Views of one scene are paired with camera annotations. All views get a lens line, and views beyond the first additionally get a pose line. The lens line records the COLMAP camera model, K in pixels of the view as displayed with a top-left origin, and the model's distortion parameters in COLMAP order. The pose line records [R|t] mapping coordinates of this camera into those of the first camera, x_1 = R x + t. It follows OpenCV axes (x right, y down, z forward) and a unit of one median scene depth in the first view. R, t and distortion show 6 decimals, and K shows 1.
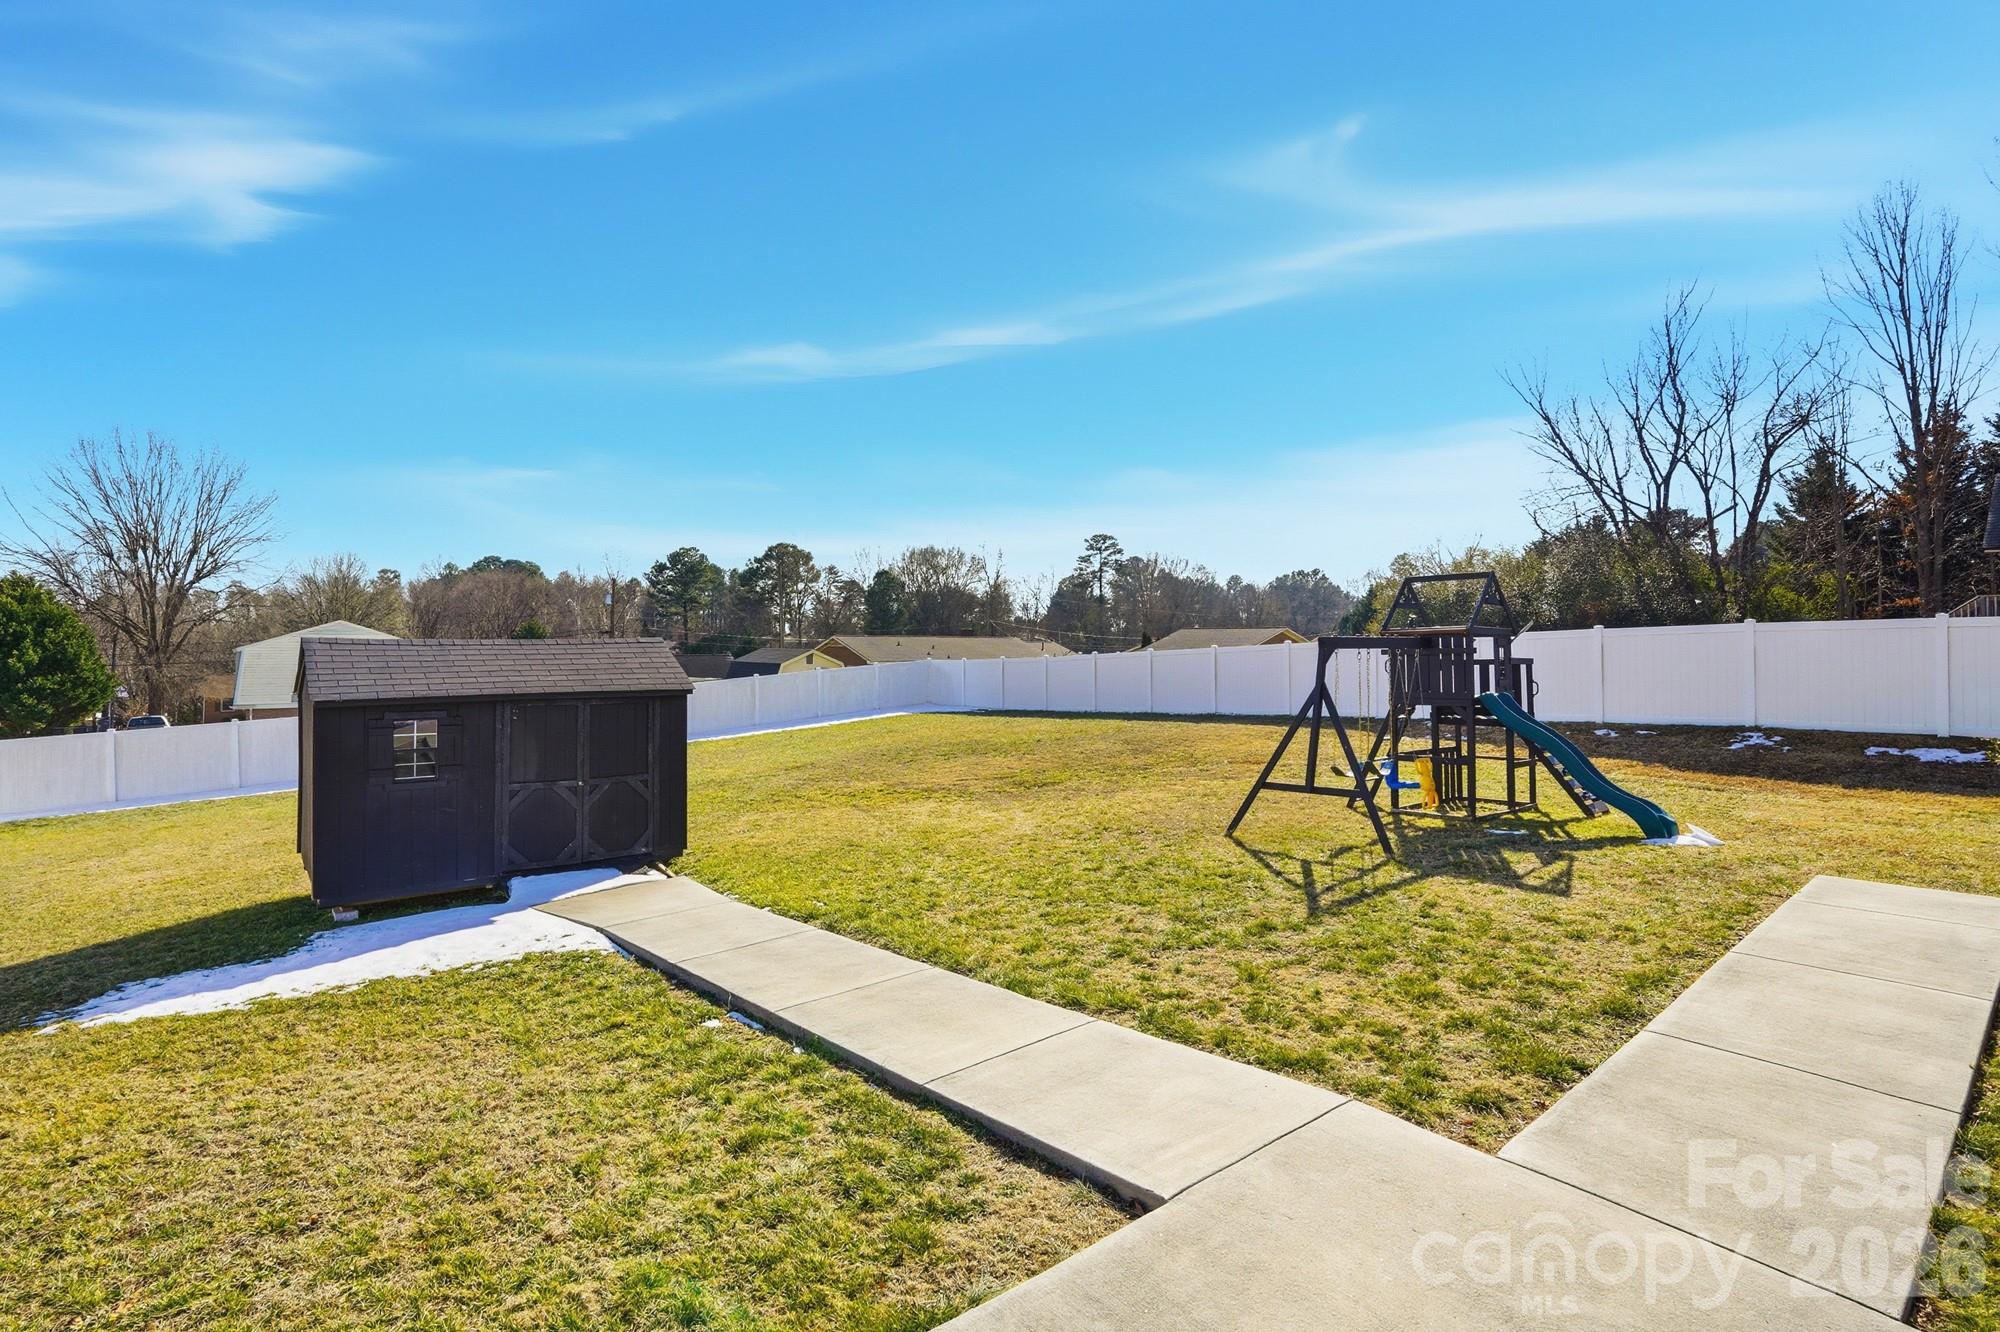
lens RADIAL K [[911.6, 0, 992.7], [0, 911.6, 634.4], [0, 0, 1]] dist [-0.054640, 0.017964]
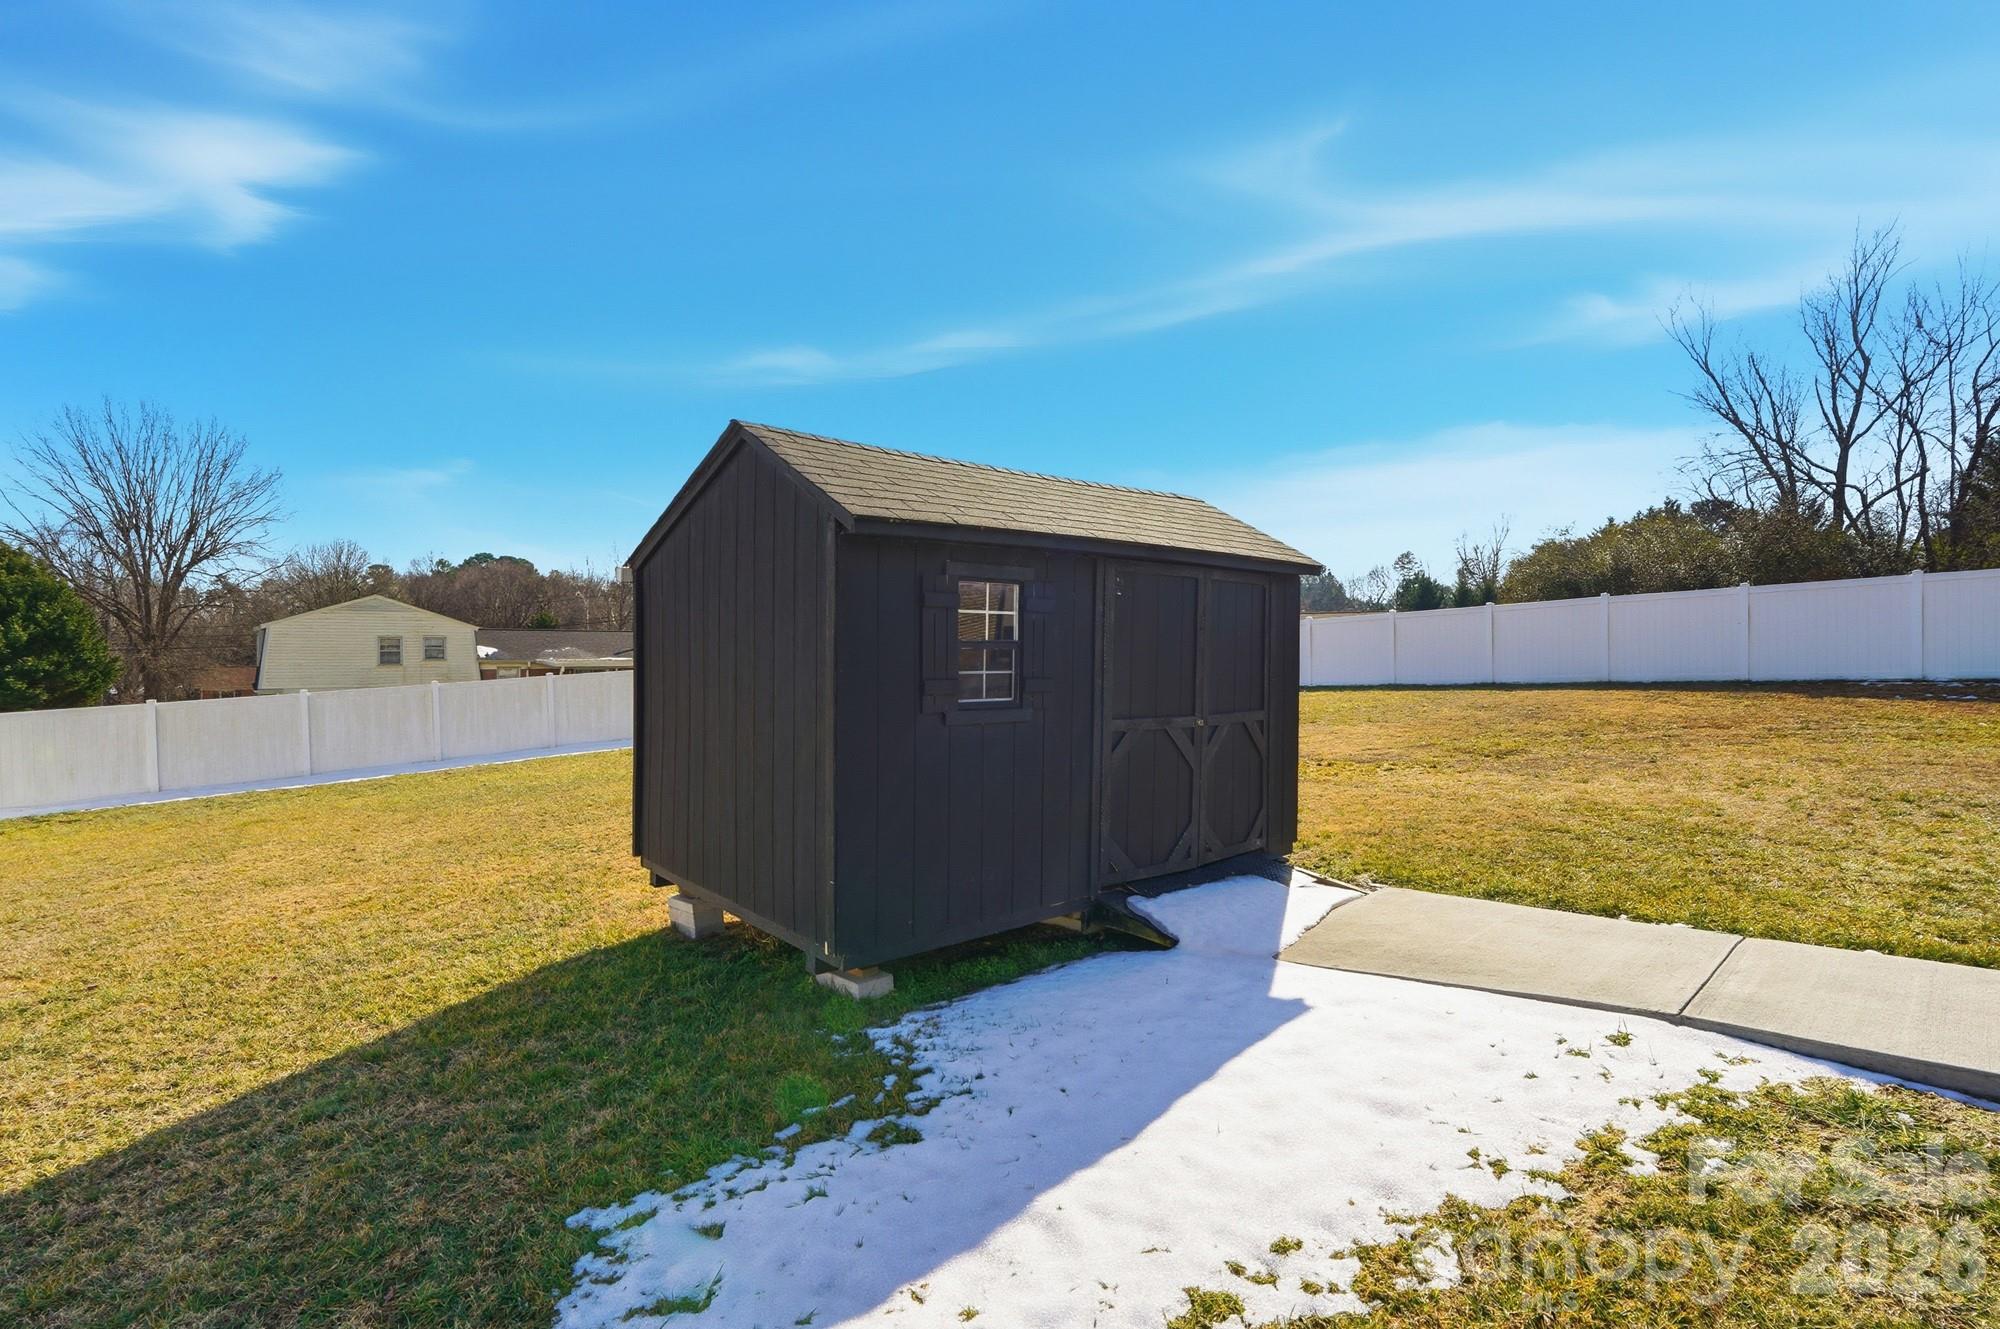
lens RADIAL K [[900.4, 0, 973.4], [0, 900.4, 647.6], [0, 0, 1]] dist [-0.052943, 0.018549]
pose [[0.999922, -0.000054, 0.012506, -0.150882], [-0.000050, 0.999965, 0.008353, 0.029213], [-0.012506, -0.008353, 0.999887, 0.115981]]
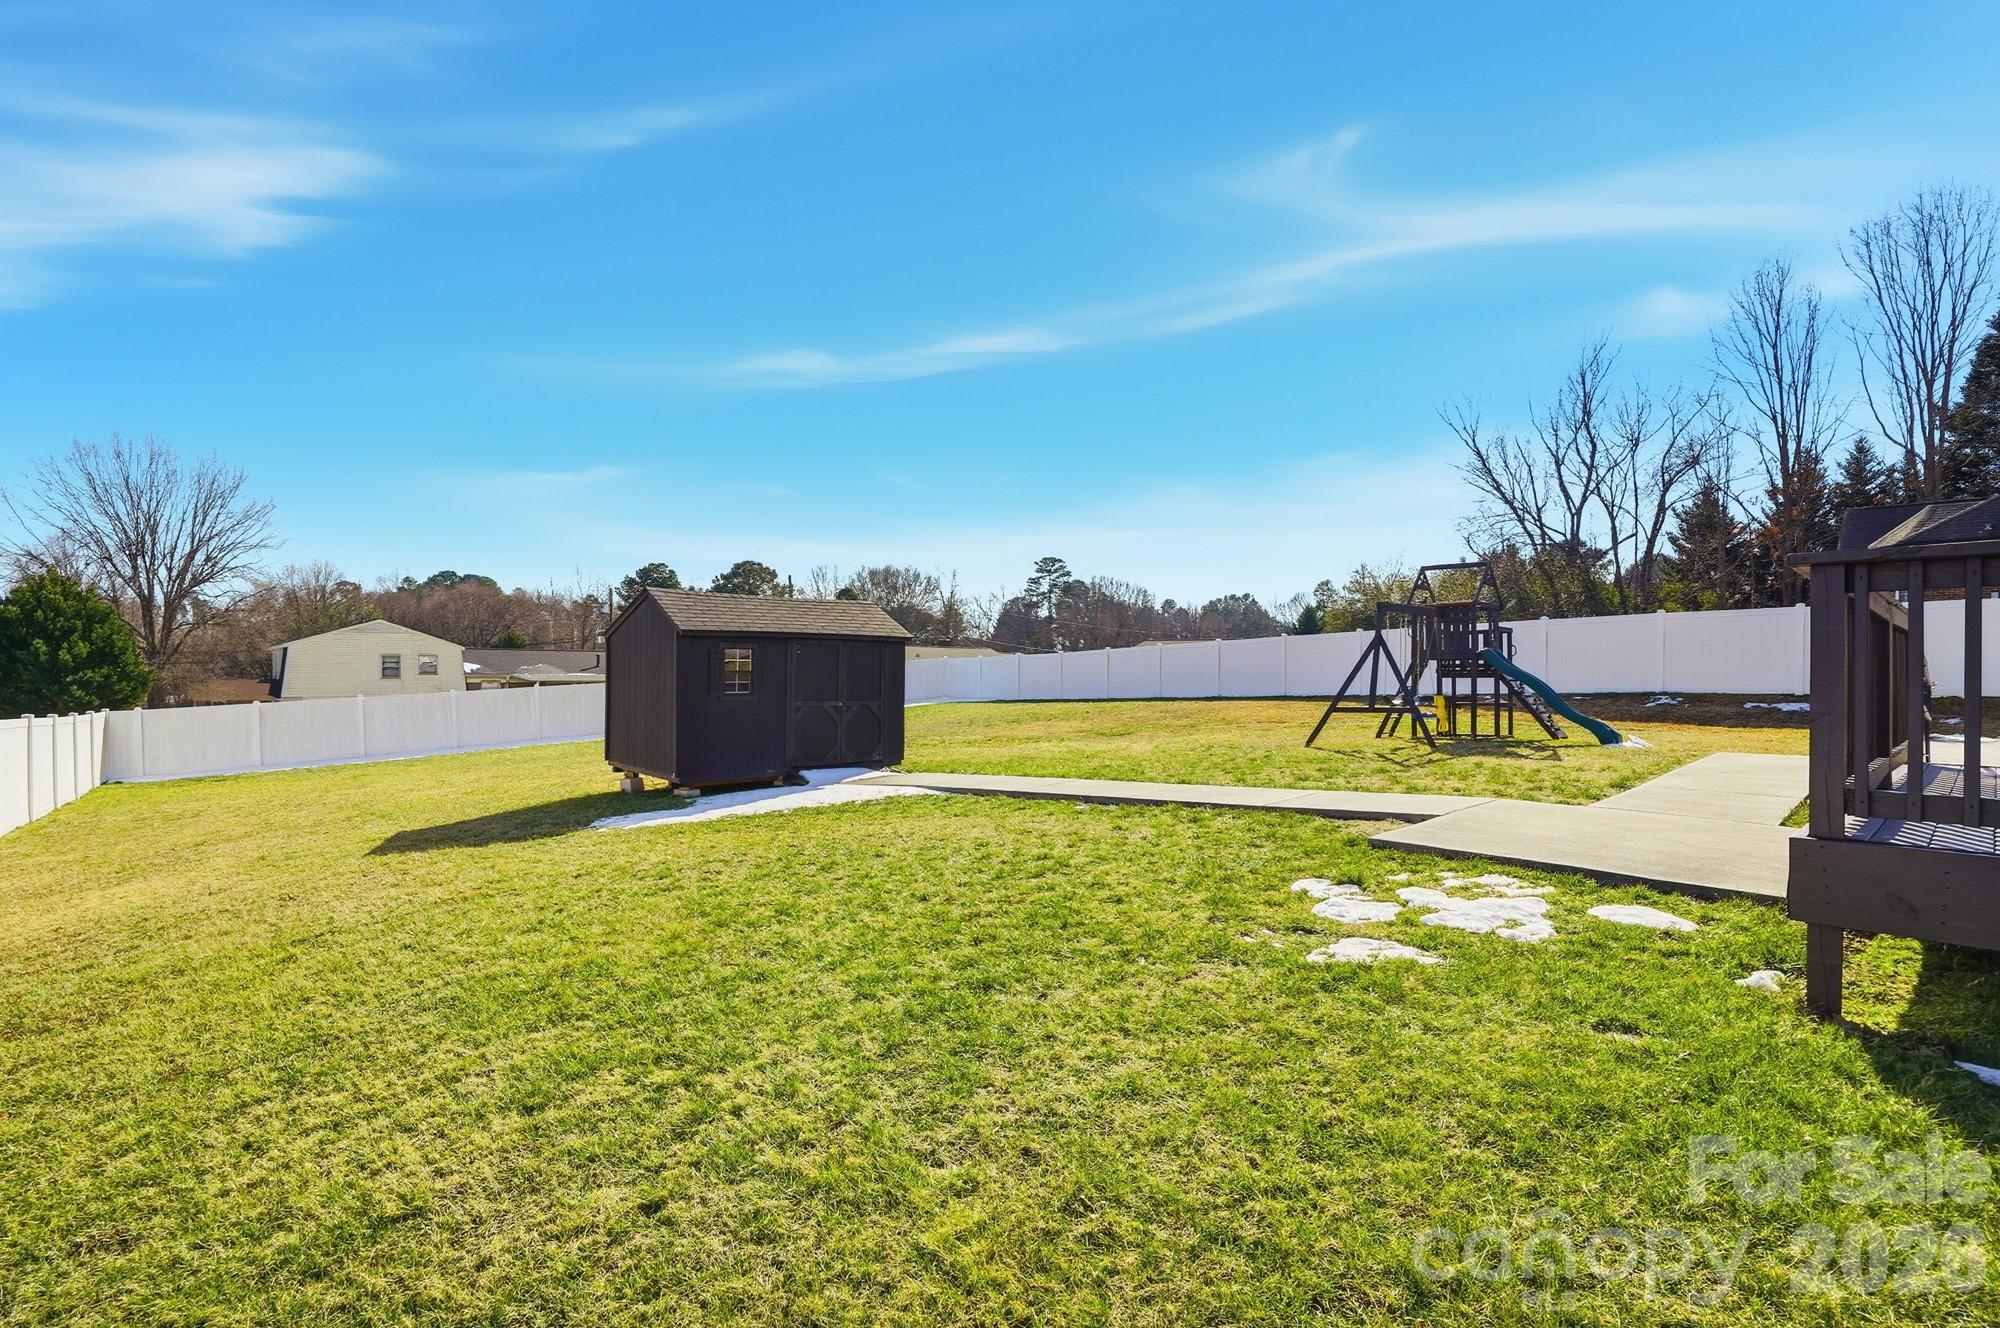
lens RADIAL K [[887.7, 0, 980.9], [0, 887.7, 675.6], [0, 0, 1]] dist [-0.050921, 0.016485]
pose [[0.997946, 0.007179, 0.063651, -0.084170], [-0.008464, 0.999765, 0.019944, 0.024203], [-0.063493, -0.020442, 0.997773, -0.078397]]
